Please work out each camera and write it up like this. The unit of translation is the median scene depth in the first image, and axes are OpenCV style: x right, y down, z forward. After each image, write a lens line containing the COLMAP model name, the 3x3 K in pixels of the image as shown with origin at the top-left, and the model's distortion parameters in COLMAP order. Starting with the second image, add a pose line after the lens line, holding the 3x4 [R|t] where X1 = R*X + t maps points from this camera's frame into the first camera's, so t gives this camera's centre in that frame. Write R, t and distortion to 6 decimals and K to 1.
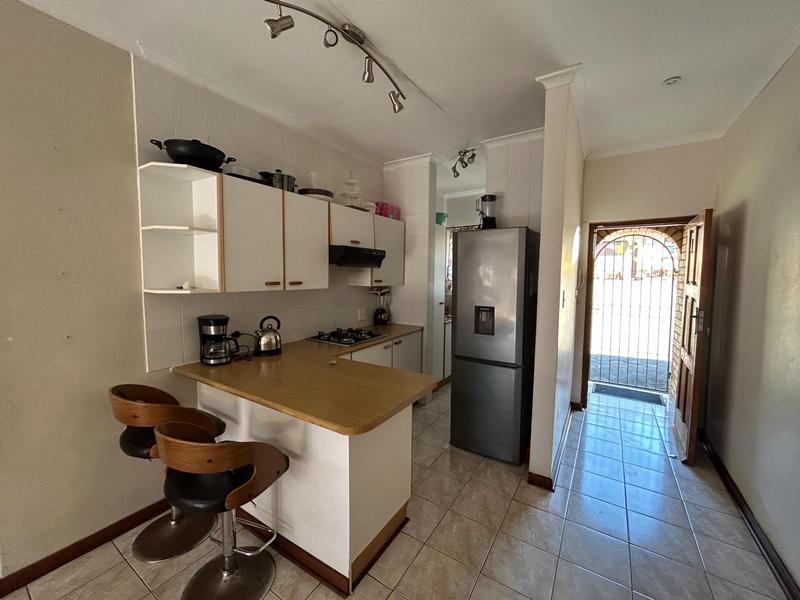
lens RADIAL K [[323.9, 0, 398.2], [0, 323.9, 296.1], [0, 0, 1]] dist [0.001609, 0.000023]
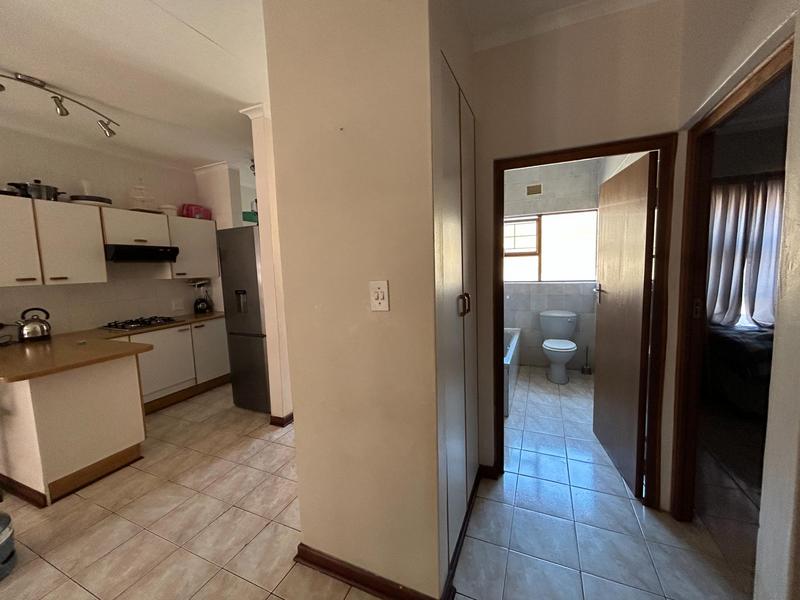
lens RADIAL K [[323.9, 0, 398.2], [0, 323.9, 296.1], [0, 0, 1]] dist [0.001609, 0.000023]
pose [[0.987420, -0.055584, 0.148029, 0.649892], [0.052286, 0.998291, 0.026086, 0.051040], [-0.149226, -0.018018, 0.988639, -0.304904]]
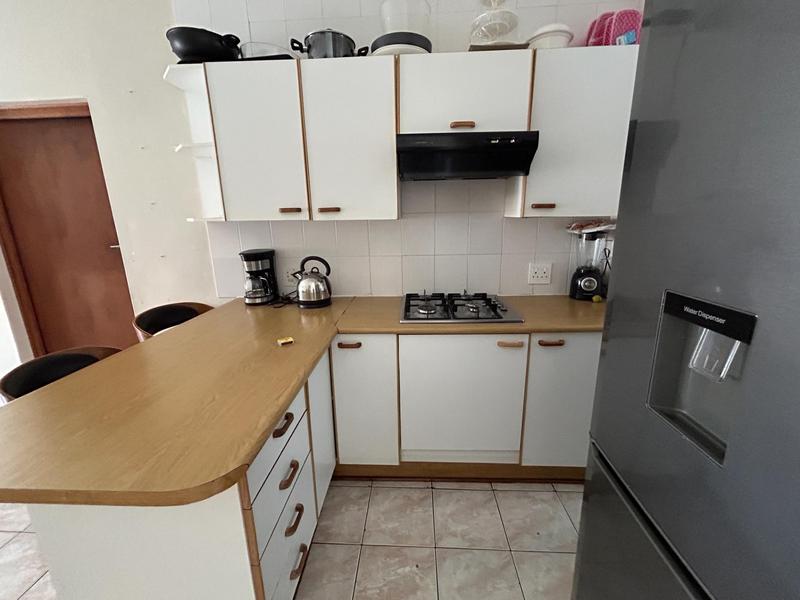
lens RADIAL K [[323.9, 0, 398.2], [0, 323.9, 296.1], [0, 0, 1]] dist [0.001609, 0.000023]
pose [[0.495709, 0.187180, -0.848078, 0.321610], [-0.040276, 0.980403, 0.192844, -0.000770], [0.867554, -0.061437, 0.493534, 0.719889]]
